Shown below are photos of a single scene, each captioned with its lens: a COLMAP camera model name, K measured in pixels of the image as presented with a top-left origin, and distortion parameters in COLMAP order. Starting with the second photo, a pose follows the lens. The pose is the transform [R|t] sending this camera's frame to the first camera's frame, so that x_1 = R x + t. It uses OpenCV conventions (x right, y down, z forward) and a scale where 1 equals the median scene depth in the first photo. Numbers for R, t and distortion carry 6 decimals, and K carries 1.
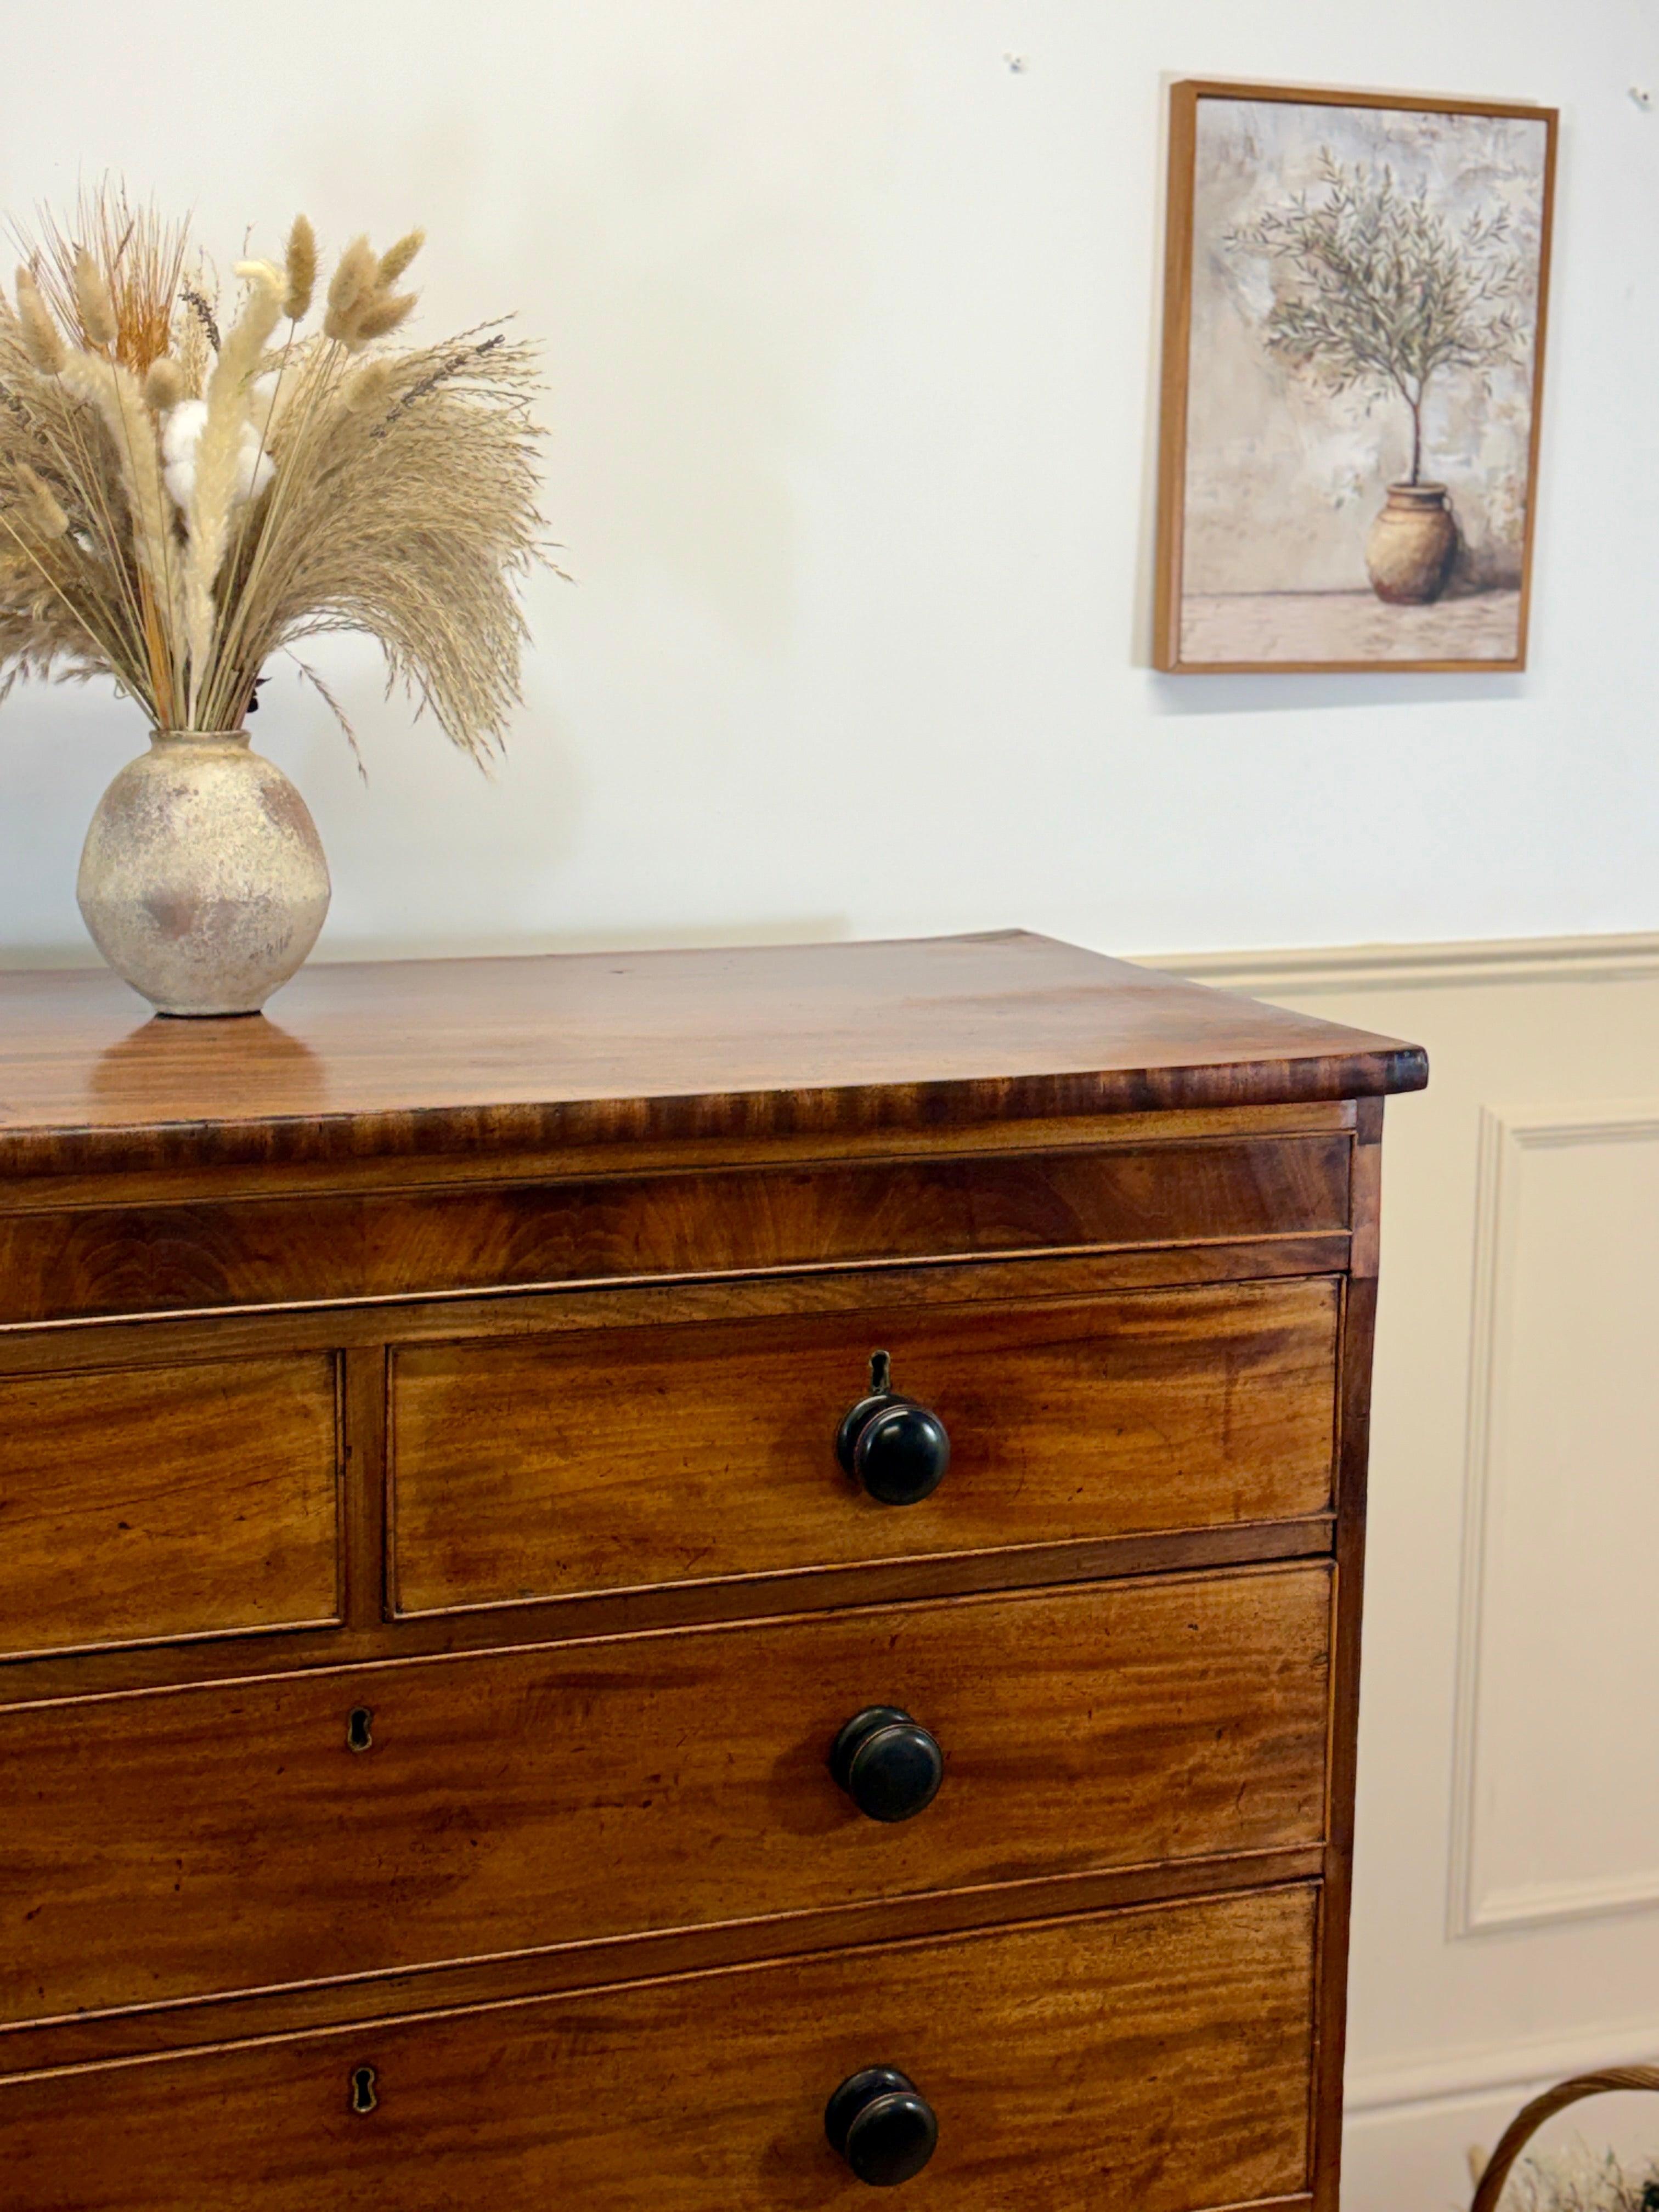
lens RADIAL K [[3043.4, 0, 828.1], [0, 3043.4, 1003.9], [0, 0, 1]] dist [0.197856, -0.577123]
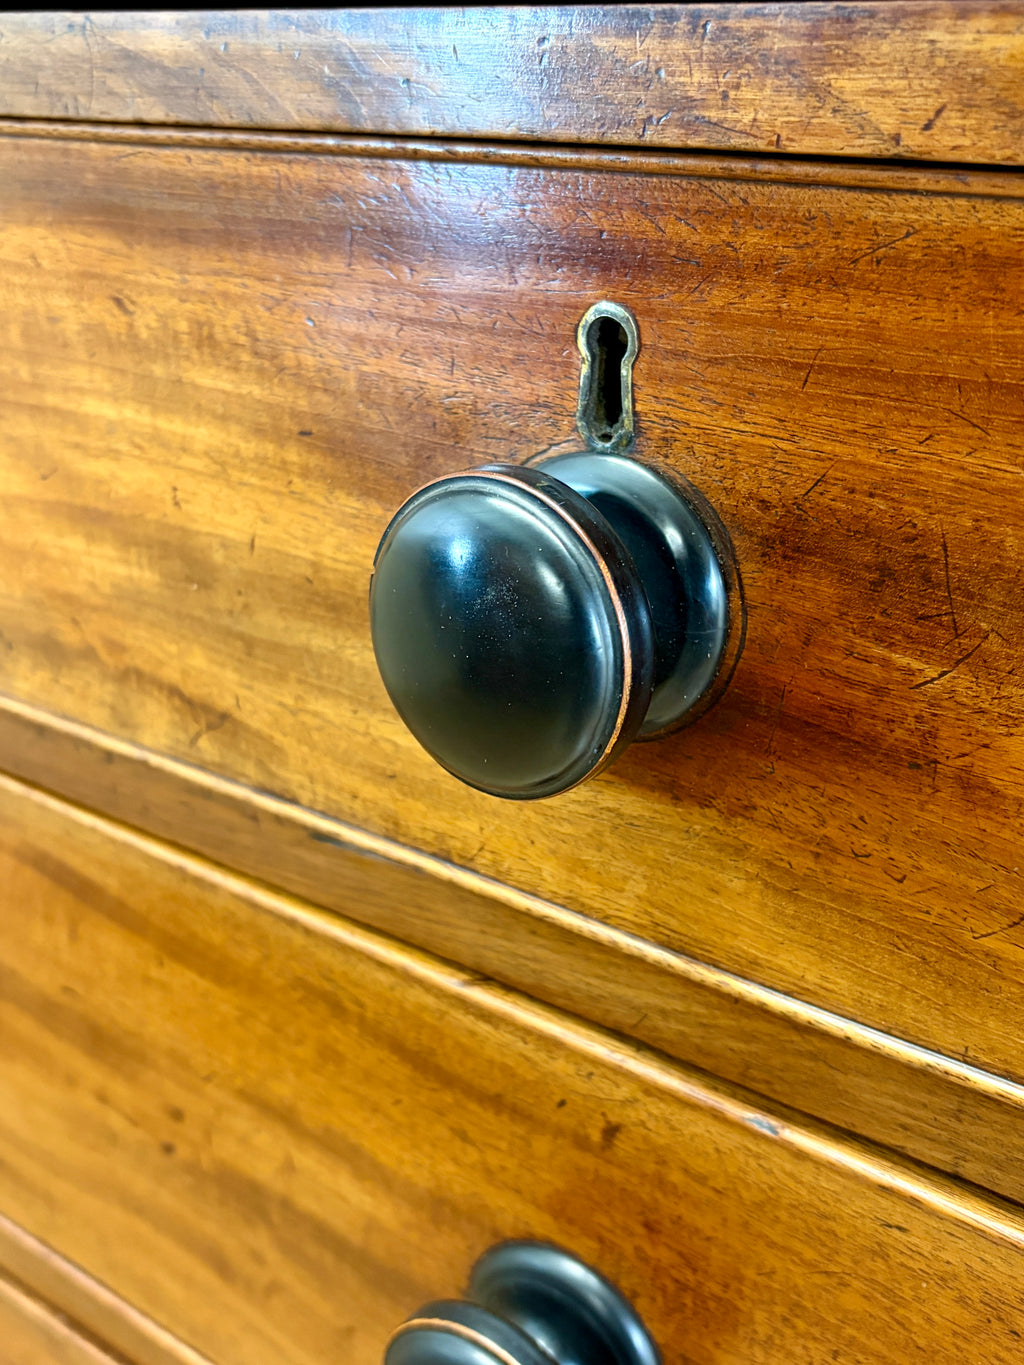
lens RADIAL K [[1532.8, 0, 536.3], [0, 1532.8, 678.0], [0, 0, 1]] dist [0.173654, -0.564154]
pose [[0.544596, 0.311665, -0.778640, 0.145188], [-0.108795, 0.946799, 0.302879, 0.102875], [0.831612, -0.080234, 0.549530, 0.907703]]
